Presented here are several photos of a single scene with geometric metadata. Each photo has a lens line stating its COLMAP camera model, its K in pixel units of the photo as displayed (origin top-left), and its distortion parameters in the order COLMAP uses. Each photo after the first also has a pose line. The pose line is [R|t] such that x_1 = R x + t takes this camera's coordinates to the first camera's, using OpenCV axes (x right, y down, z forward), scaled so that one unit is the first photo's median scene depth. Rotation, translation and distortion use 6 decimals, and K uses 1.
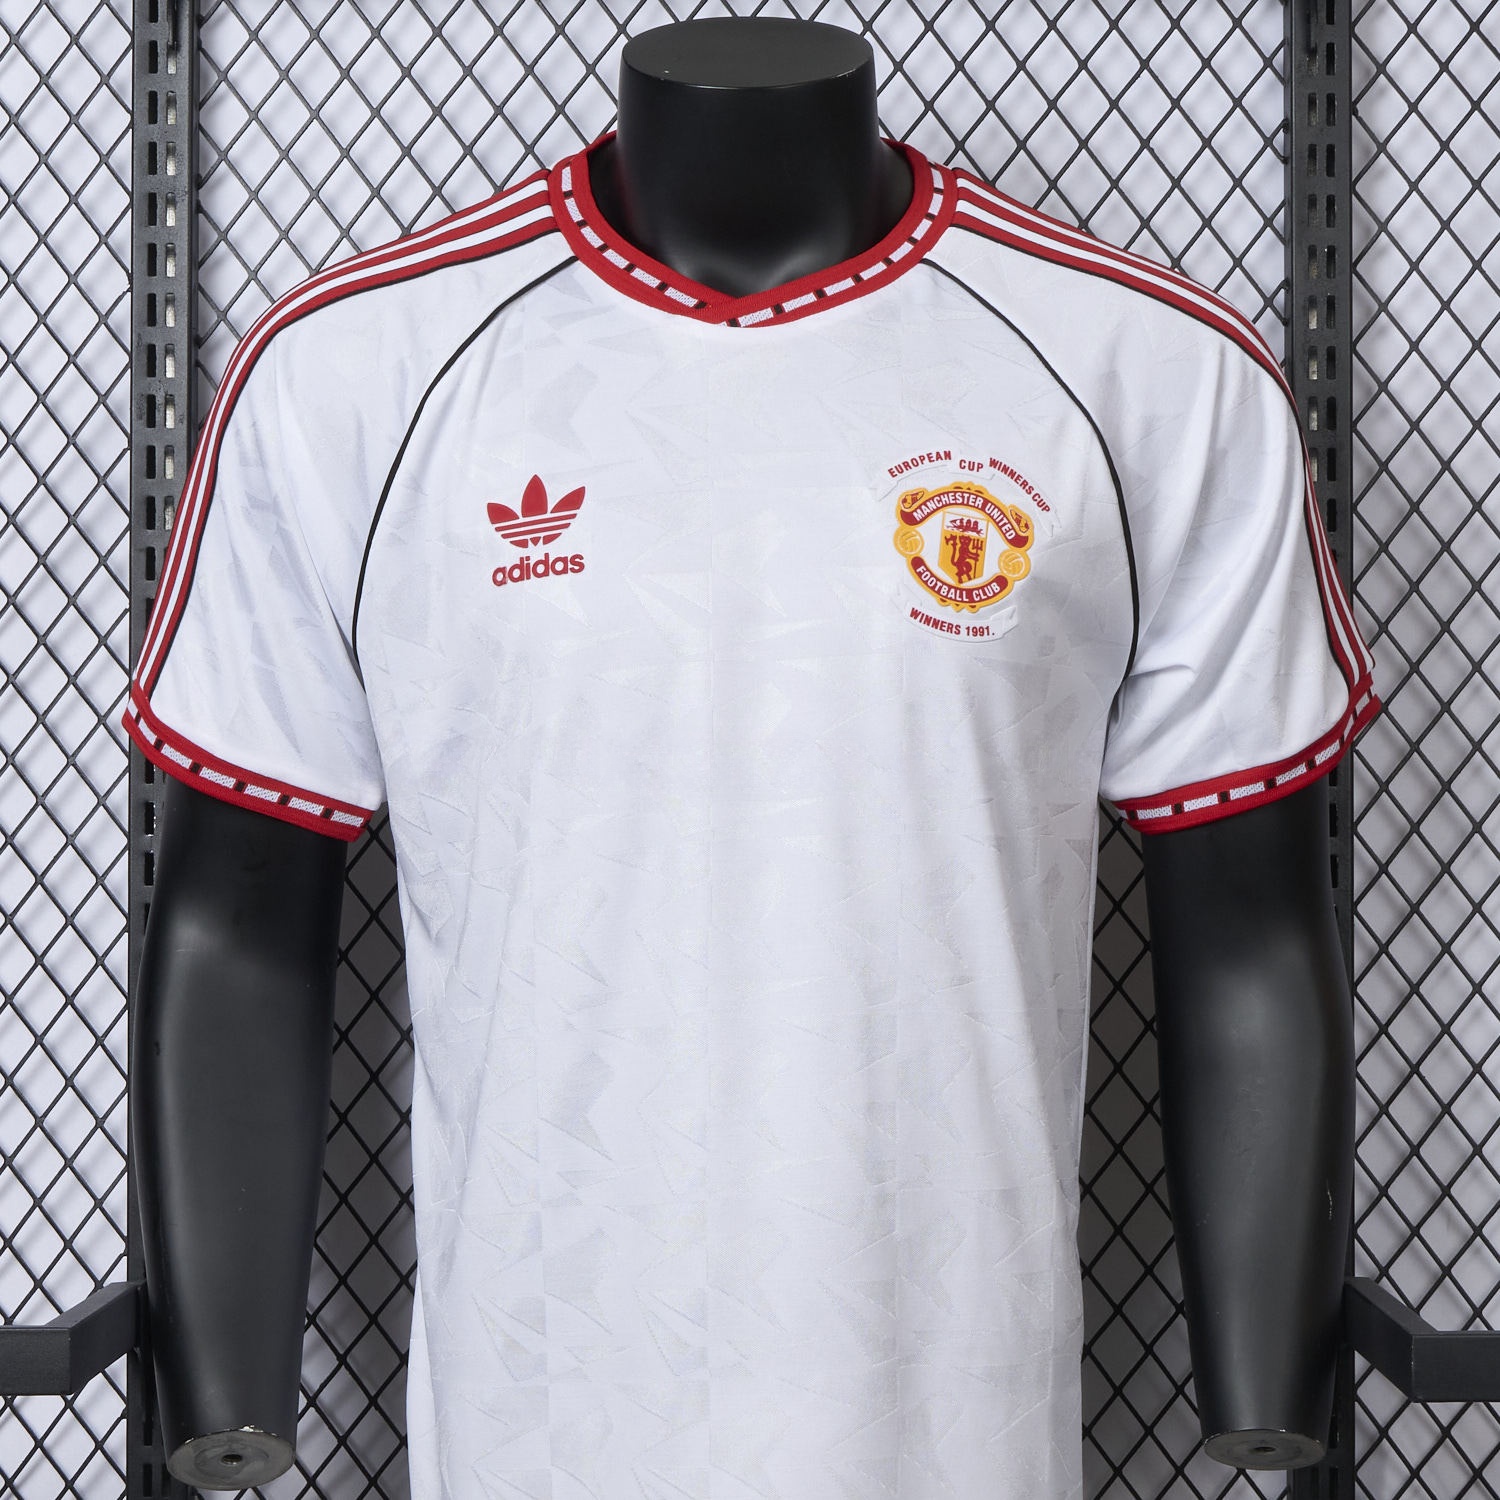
lens RADIAL K [[3282.9, 0, 746.6], [0, 3282.9, 749.4], [0, 0, 1]] dist [-0.004067, 0.000000]
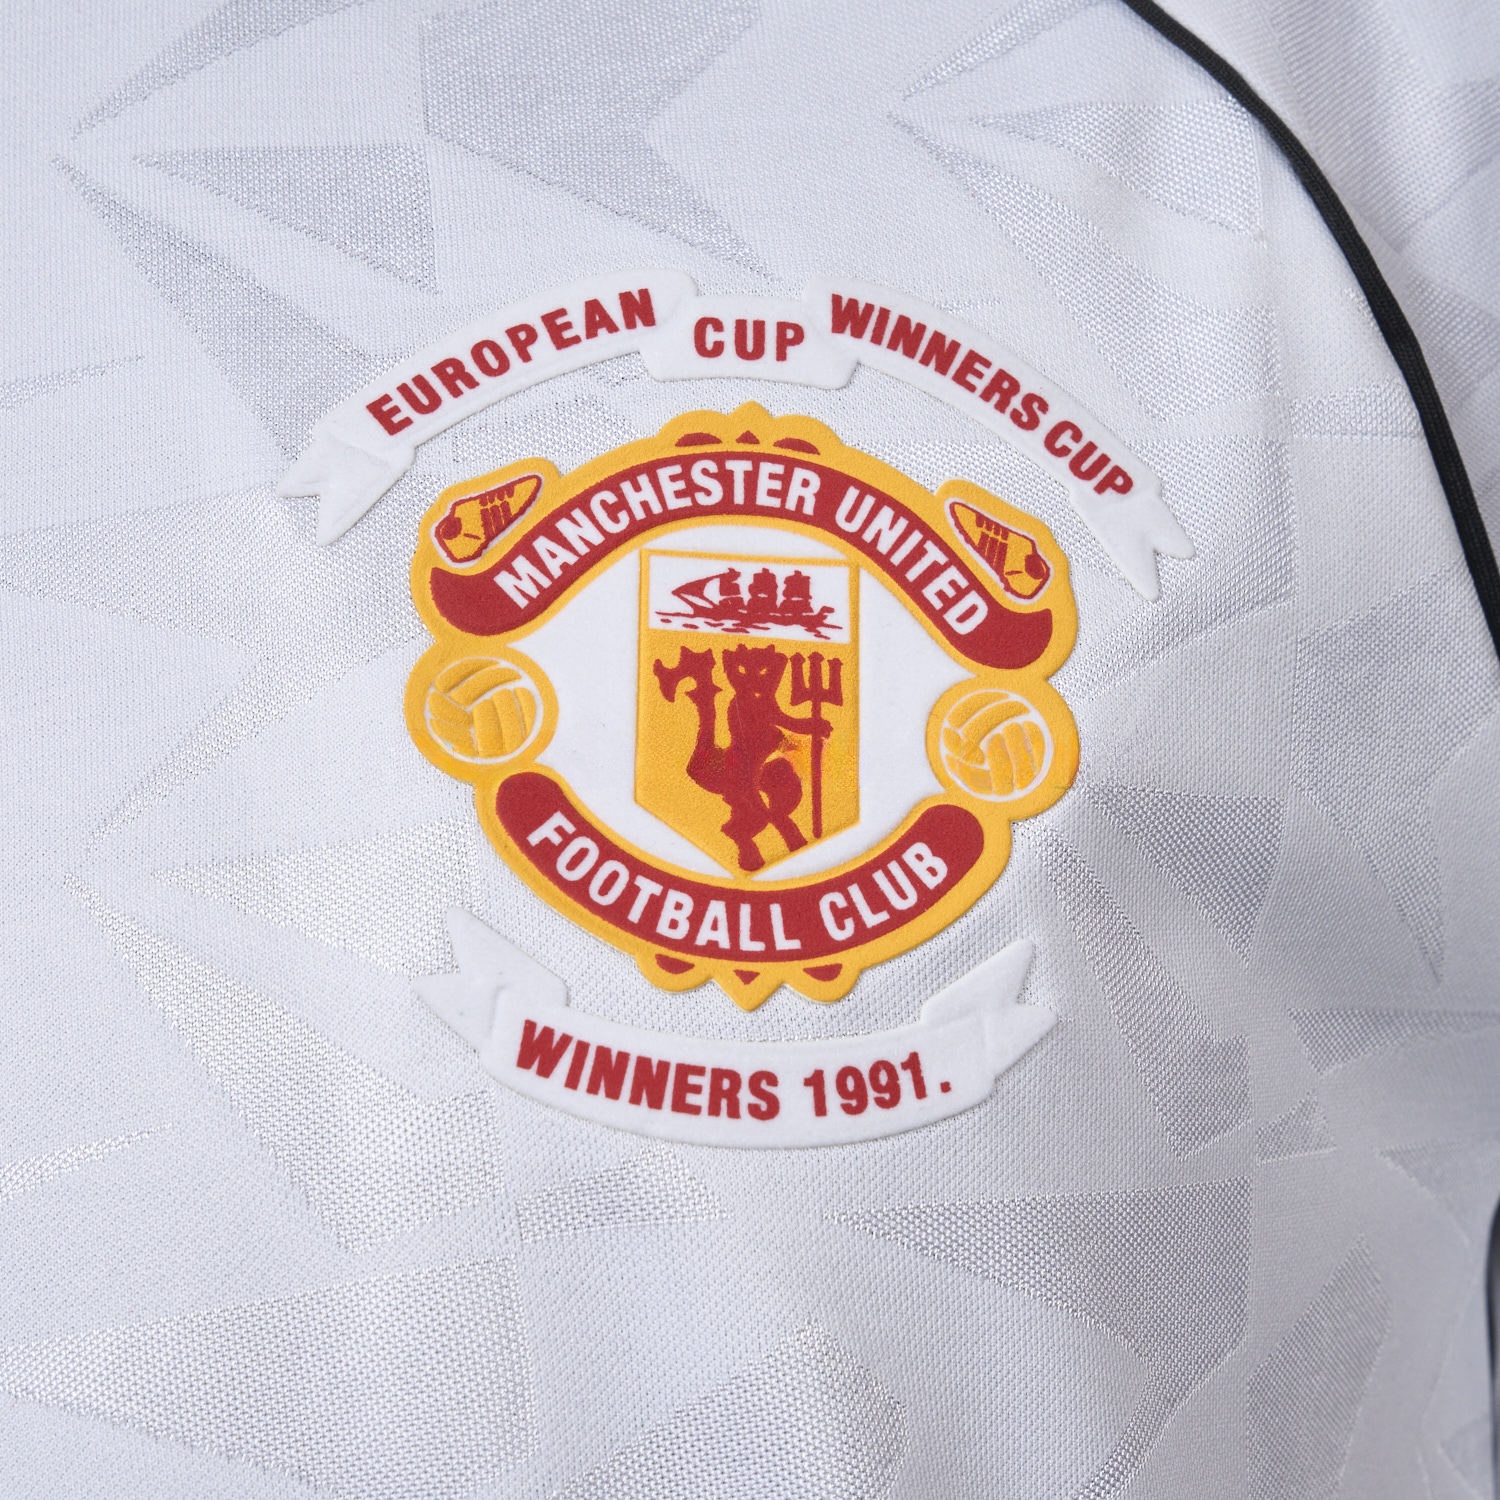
lens RADIAL K [[3282.9, 0, 749.6], [0, 3282.9, 752.7], [0, 0, 1]] dist [-0.004067, 0.000000]
pose [[0.988079, -0.145122, -0.051368, 0.076410], [0.139754, 0.985519, -0.096026, -0.037665], [0.064560, 0.087702, 0.994052, 0.787197]]
